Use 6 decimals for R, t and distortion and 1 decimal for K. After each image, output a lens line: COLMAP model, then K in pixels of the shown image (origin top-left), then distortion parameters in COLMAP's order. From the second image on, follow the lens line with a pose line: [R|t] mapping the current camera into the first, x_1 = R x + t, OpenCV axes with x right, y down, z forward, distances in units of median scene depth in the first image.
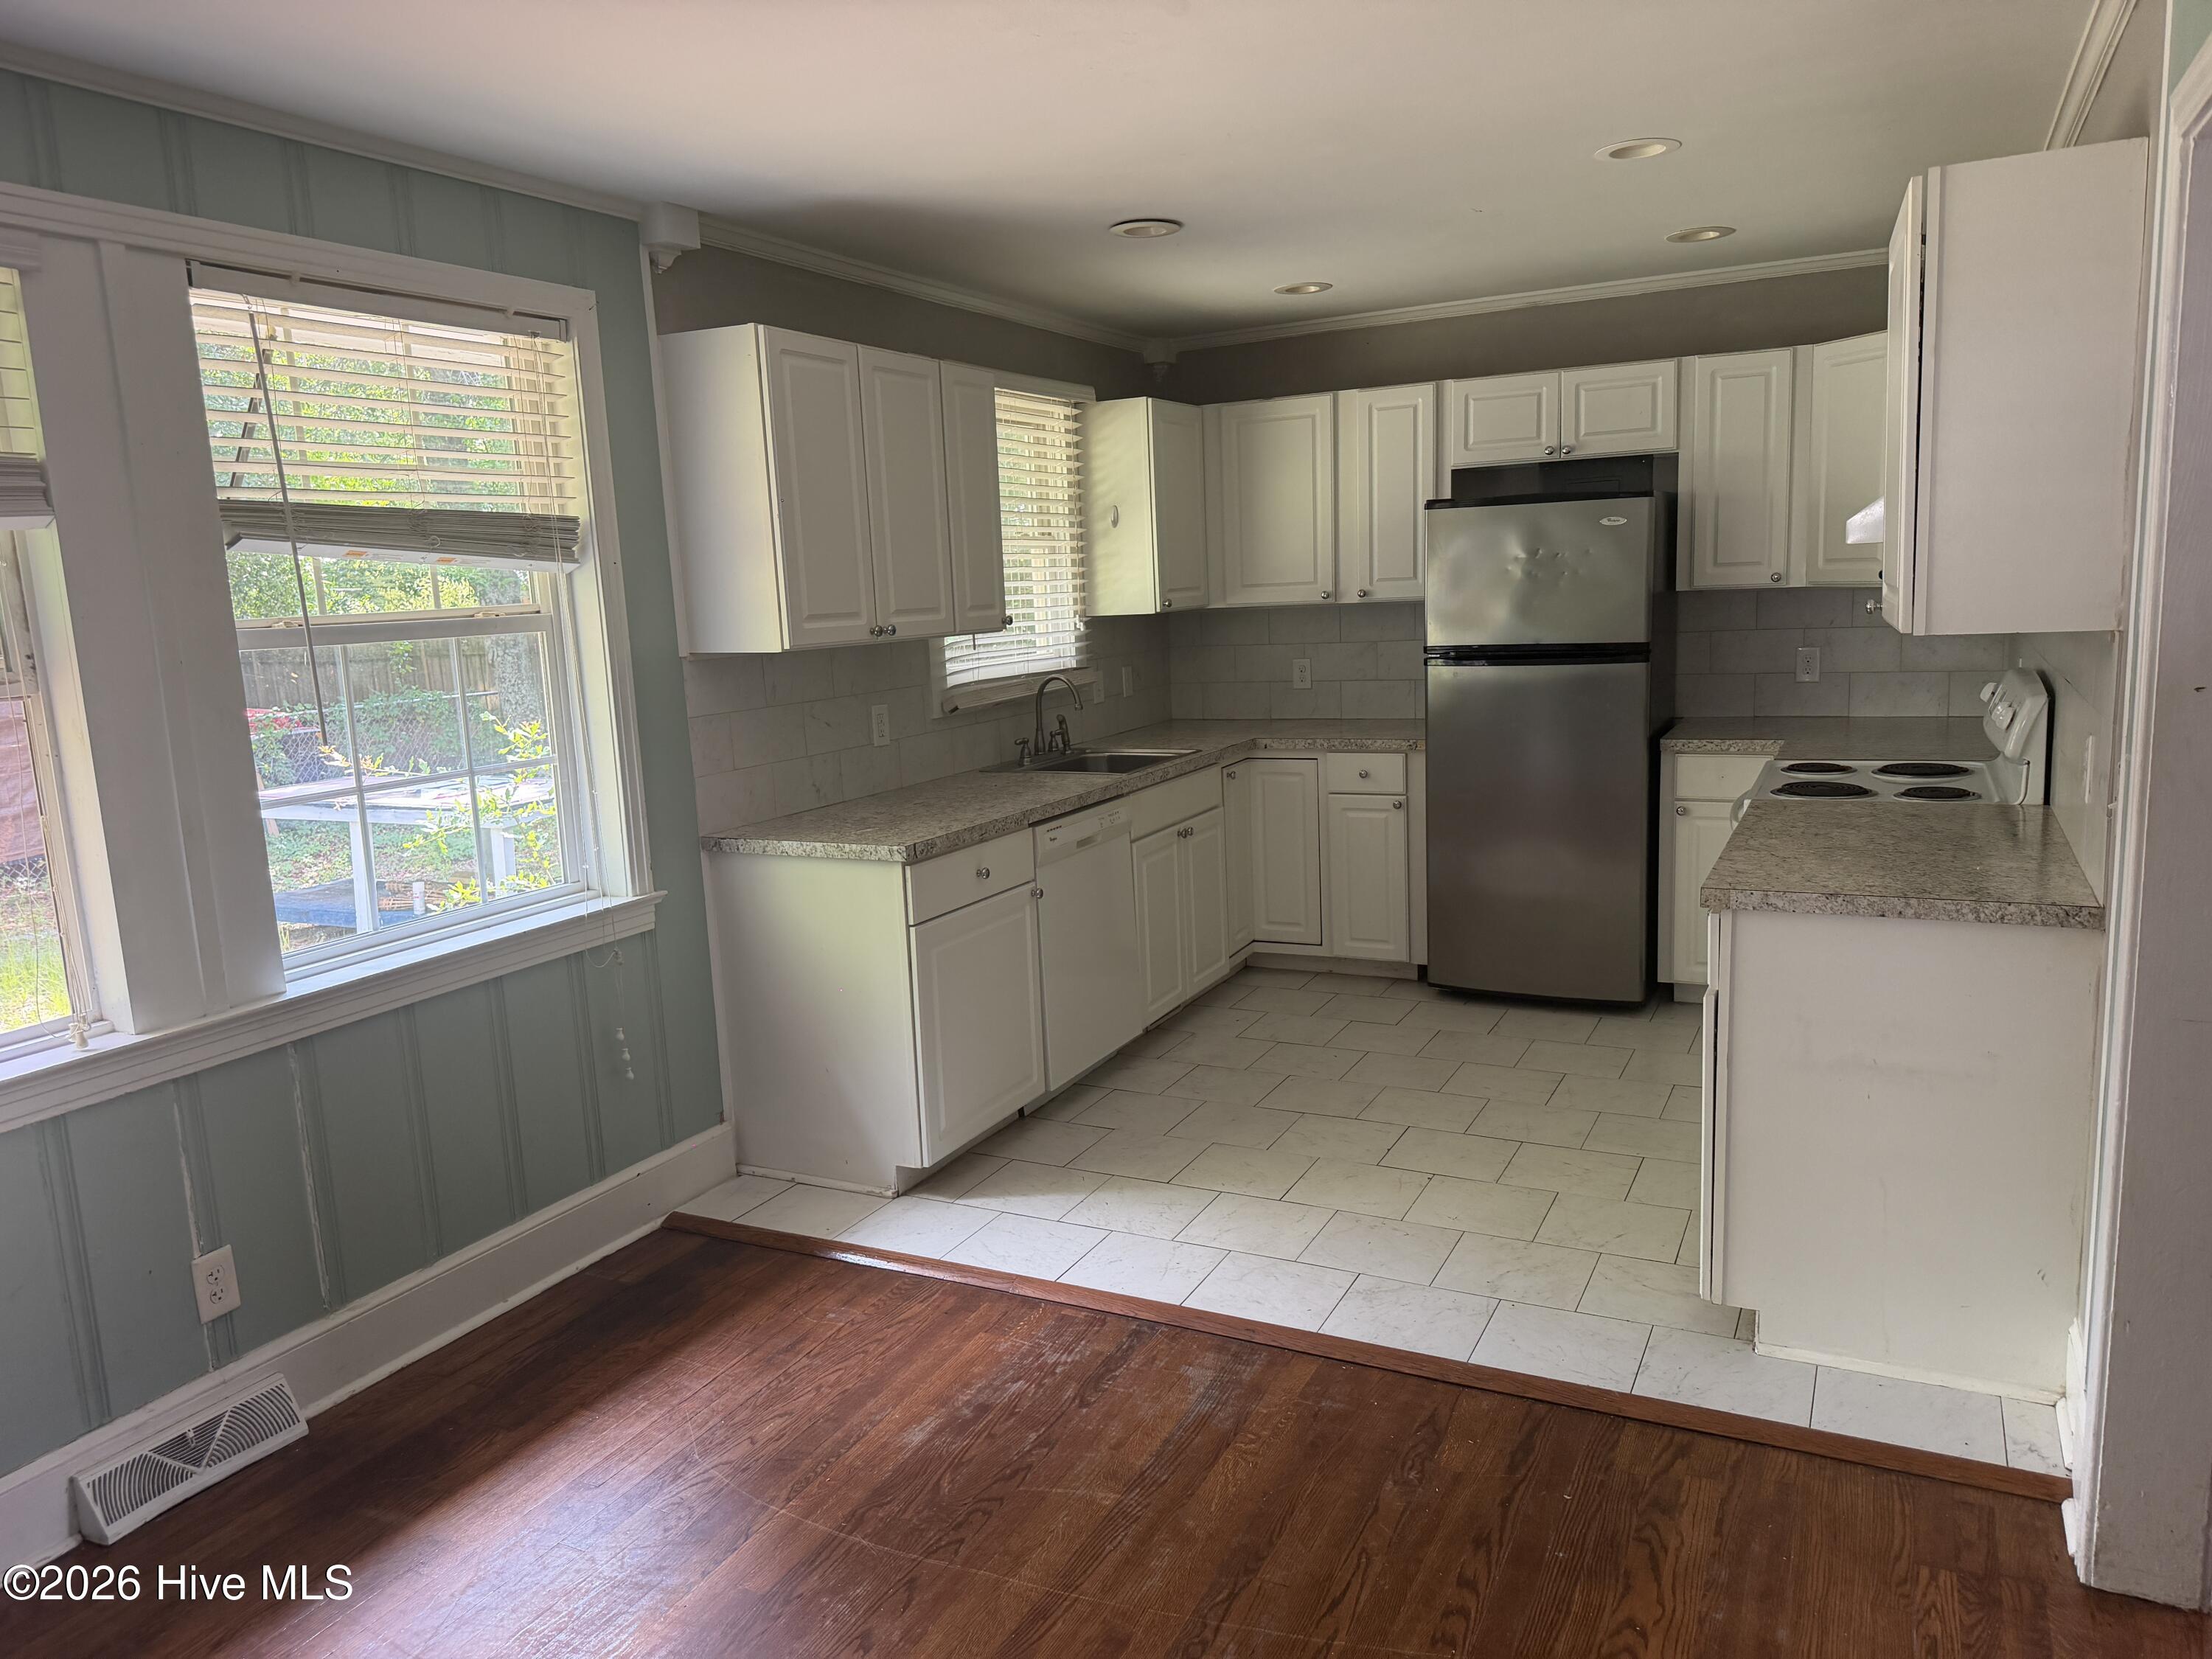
lens RADIAL K [[1564.3, 0, 1106.0], [0, 1564.3, 829.5], [0, 0, 1]] dist [0.182968, -0.280109]
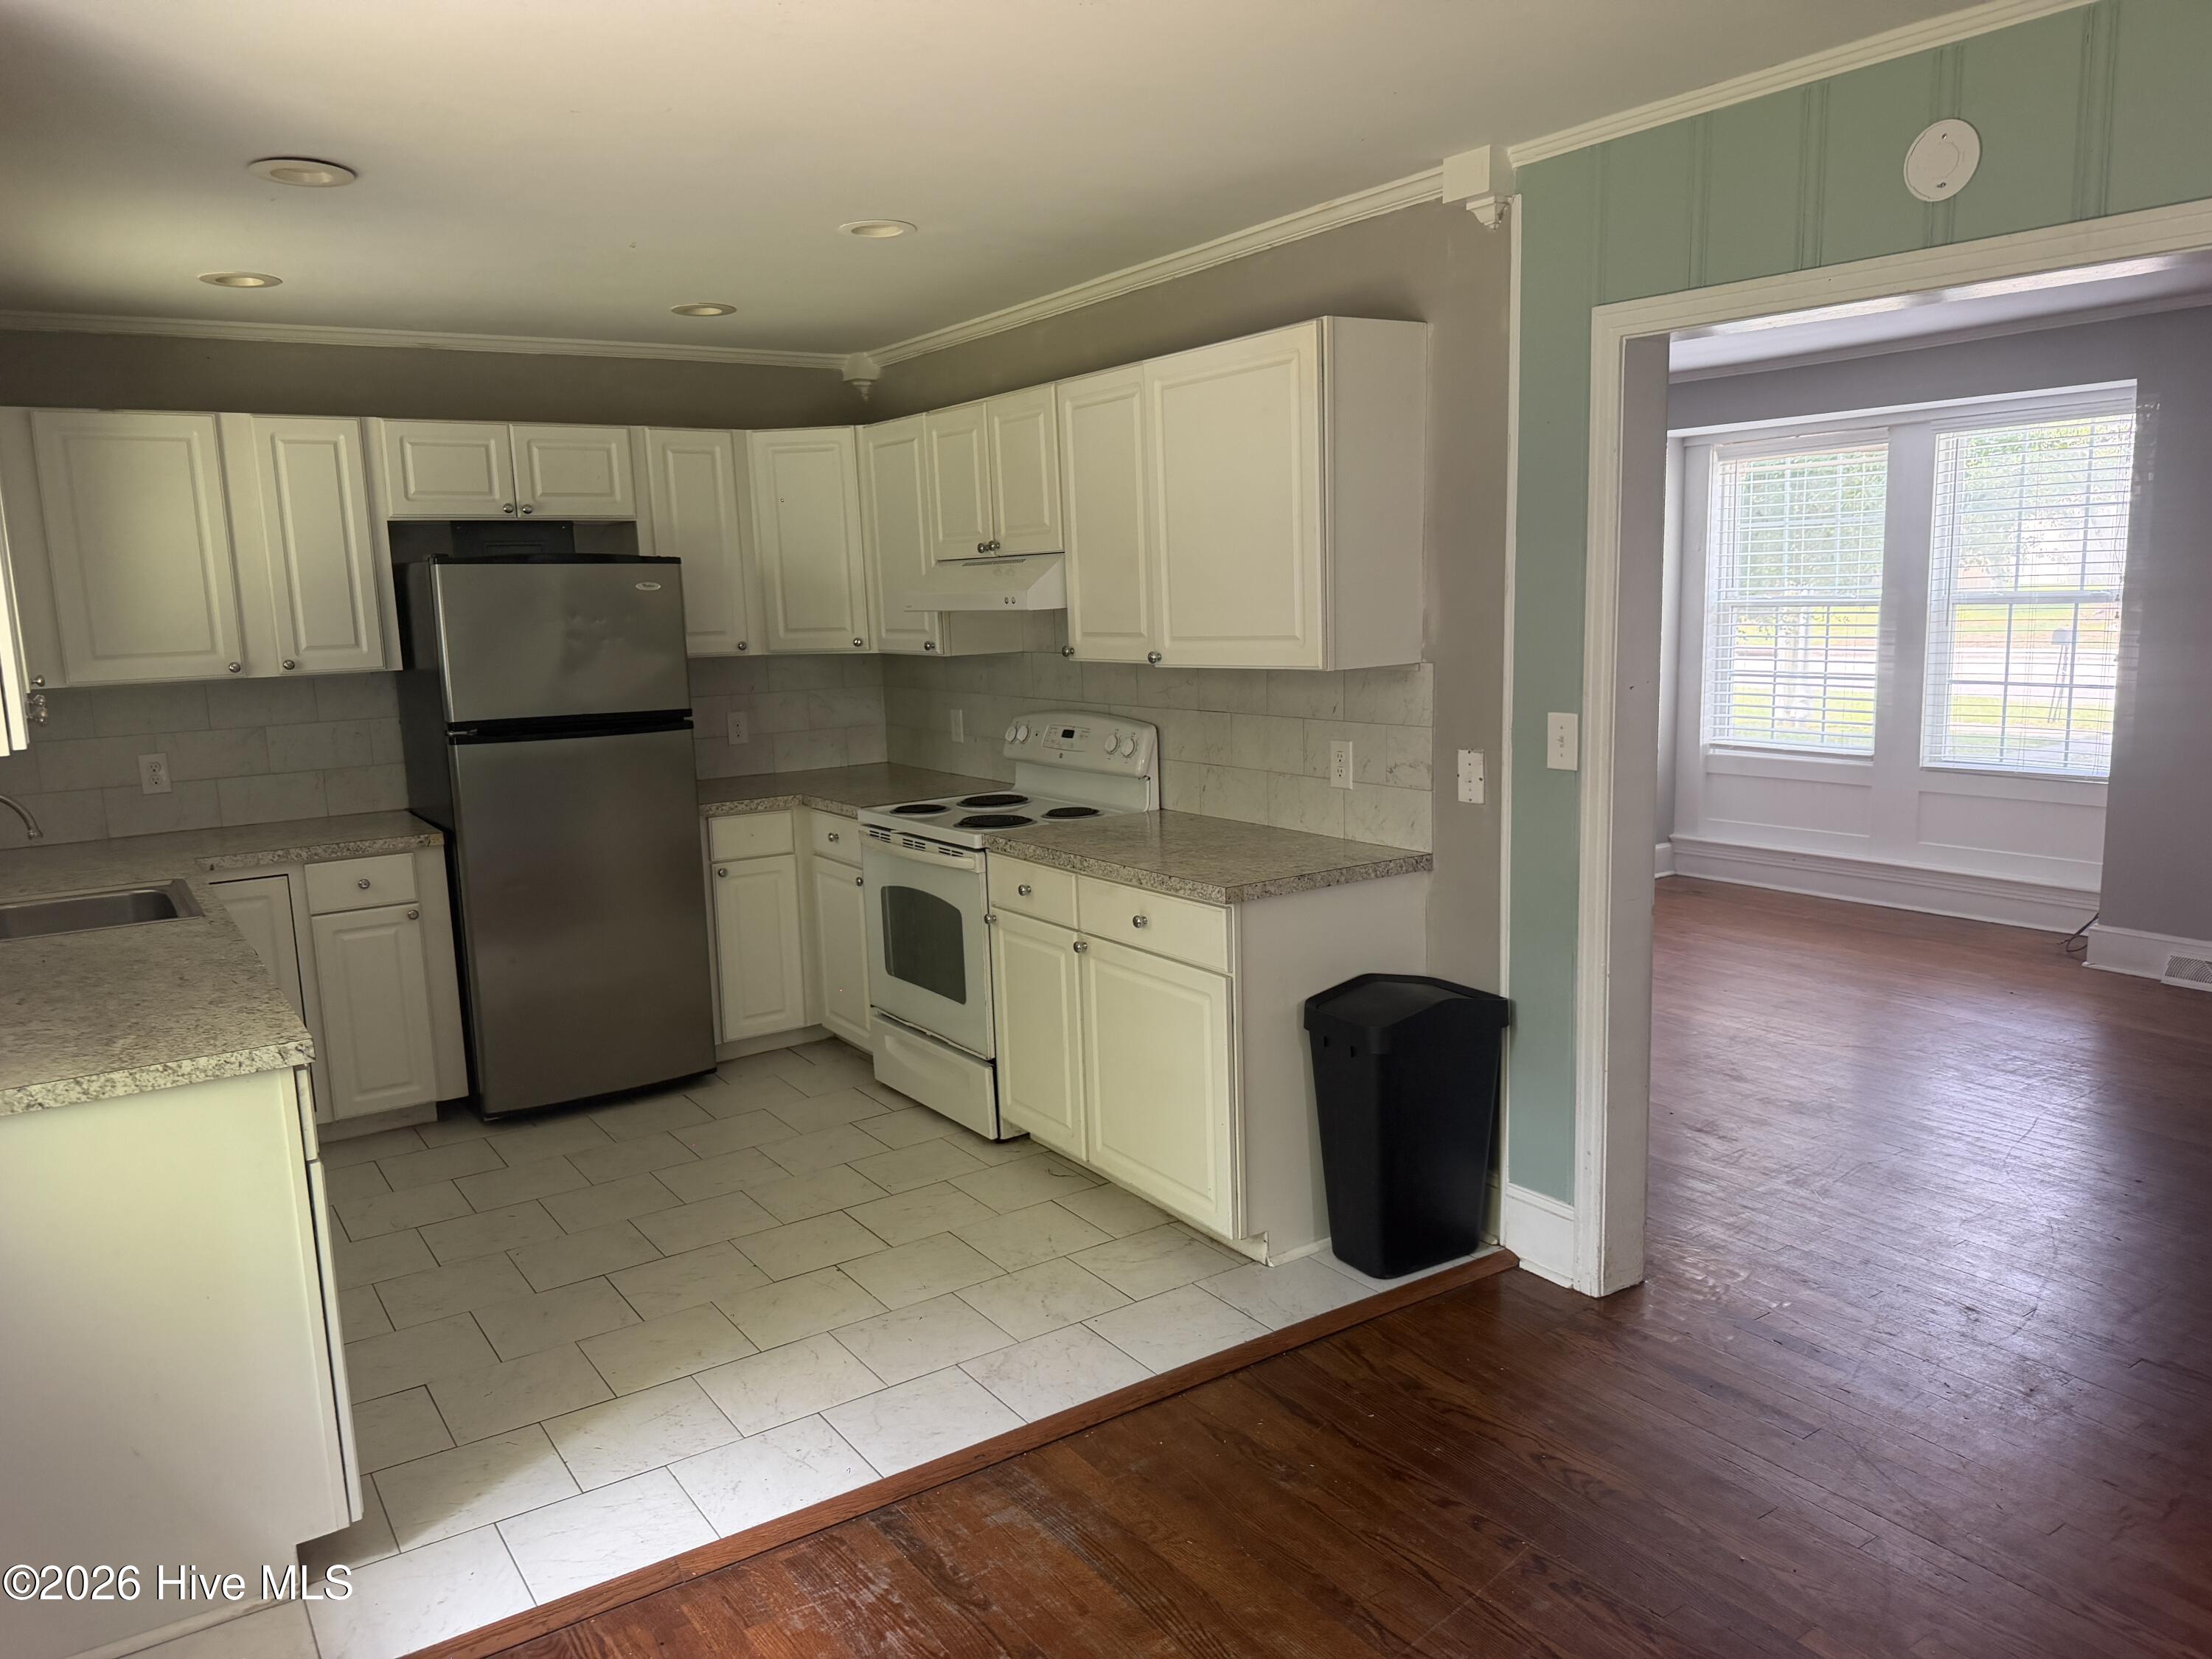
lens RADIAL K [[1573.9, 0, 1115.3], [0, 1573.9, 844.6], [0, 0, 1]] dist [0.040265, -0.061288]
pose [[0.489671, -0.111867, 0.864701, -0.370208], [0.153337, 0.987327, 0.040898, -0.031221], [-0.858318, 0.112564, 0.500619, 0.274043]]
